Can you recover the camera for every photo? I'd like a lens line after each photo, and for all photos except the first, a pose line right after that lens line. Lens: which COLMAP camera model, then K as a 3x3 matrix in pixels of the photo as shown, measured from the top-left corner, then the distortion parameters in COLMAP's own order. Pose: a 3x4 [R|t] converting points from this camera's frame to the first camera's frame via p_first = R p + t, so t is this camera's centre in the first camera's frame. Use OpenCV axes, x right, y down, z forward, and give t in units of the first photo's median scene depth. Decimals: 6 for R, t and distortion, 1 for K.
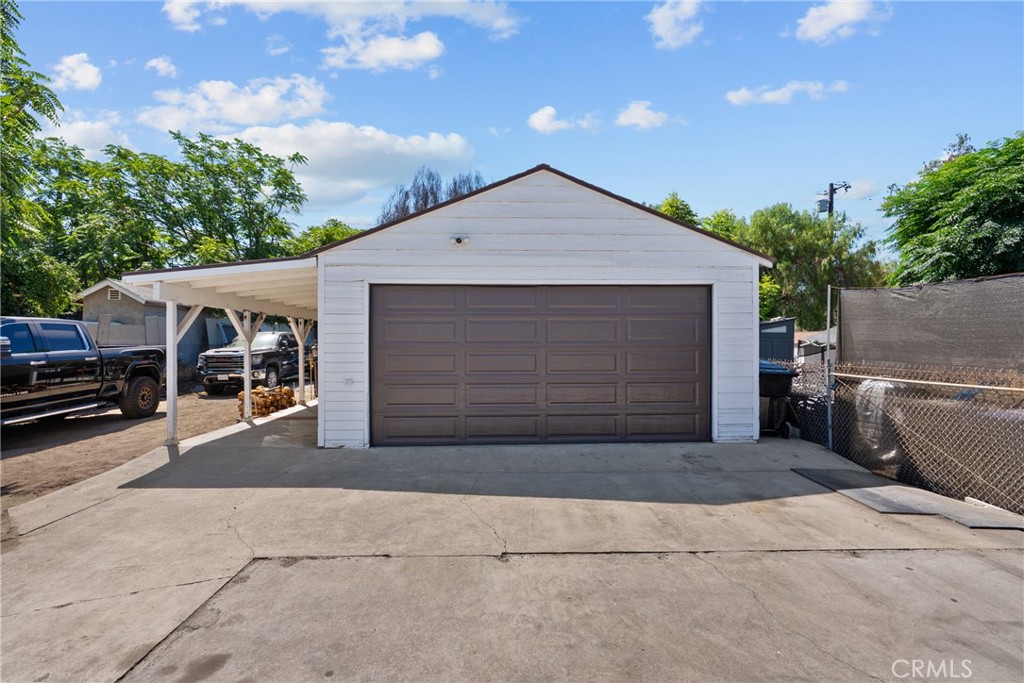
lens RADIAL K [[463.6, 0, 508.3], [0, 463.6, 343.0], [0, 0, 1]] dist [-0.000022, 0.000230]
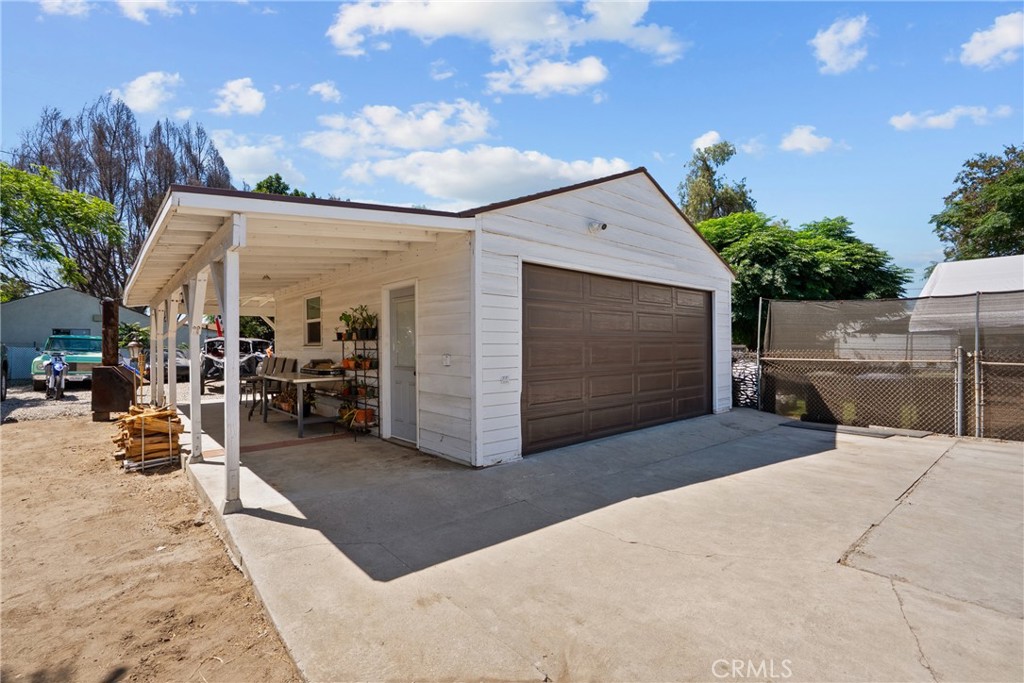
lens RADIAL K [[463.6, 0, 508.3], [0, 463.6, 343.0], [0, 0, 1]] dist [-0.000022, 0.000230]
pose [[0.776778, 0.001536, 0.629773, -0.847524], [-0.000263, 0.999998, -0.002115, 0.021366], [-0.629774, 0.001477, 0.776777, 0.371743]]
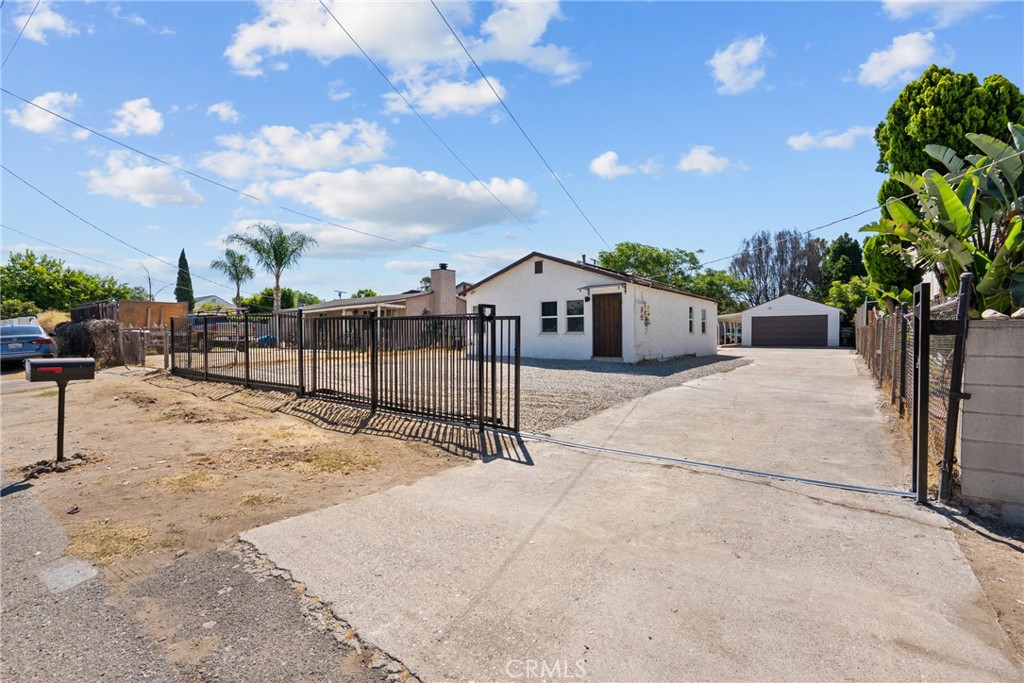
lens RADIAL K [[463.6, 0, 508.3], [0, 463.6, 343.0], [0, 0, 1]] dist [-0.000022, 0.000230]
pose [[0.786321, 0.015429, -0.617625, 1.030099], [-0.002182, 0.999751, 0.022197, 0.093581], [0.617814, -0.016106, 0.786159, -6.159125]]
